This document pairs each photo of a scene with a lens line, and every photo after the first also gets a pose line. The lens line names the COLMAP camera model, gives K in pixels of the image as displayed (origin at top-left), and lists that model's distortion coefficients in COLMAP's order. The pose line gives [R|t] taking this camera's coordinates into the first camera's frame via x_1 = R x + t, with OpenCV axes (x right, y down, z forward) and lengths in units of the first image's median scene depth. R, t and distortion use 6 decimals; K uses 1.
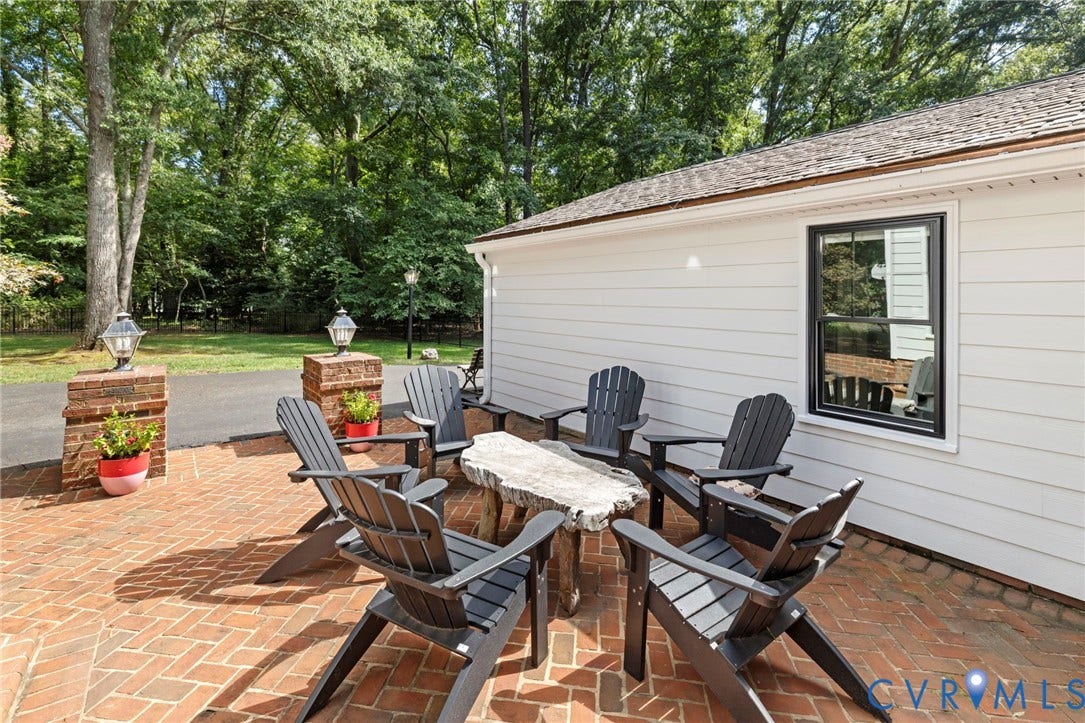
lens RADIAL K [[485.3, 0, 528.8], [0, 485.3, 293.2], [0, 0, 1]] dist [-0.000775, -0.000023]
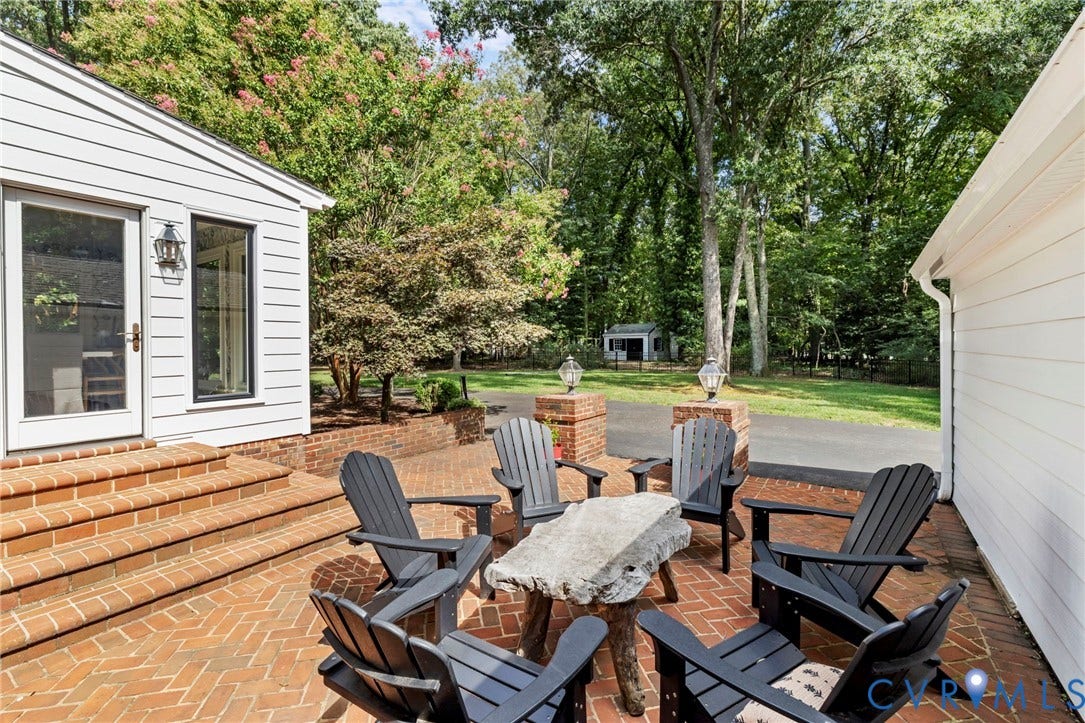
lens RADIAL K [[476.8, 0, 544.3], [0, 476.8, 348.9], [0, 0, 1]] dist [-0.000769, 0.000028]
pose [[0.342855, -0.001166, -0.939387, 0.086880], [0.017393, 0.999836, 0.005107, 0.000904], [0.939227, -0.018090, 0.342819, 0.063484]]
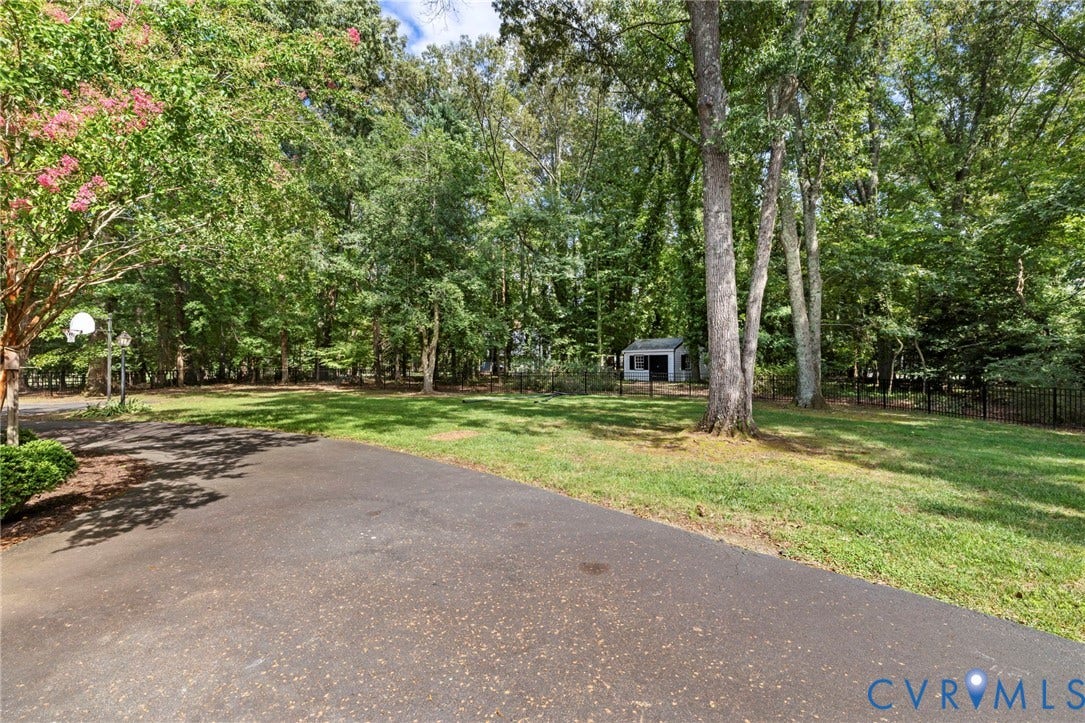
lens RADIAL K [[472.1, 0, 542.5], [0, 472.1, 361.5], [0, 0, 1]] dist [-0.000034, -0.000048]
pose [[0.249579, -0.010080, -0.968302, -0.107070], [0.015775, 0.999855, -0.006343, 0.000454], [0.968226, -0.013692, 0.249702, 0.261809]]
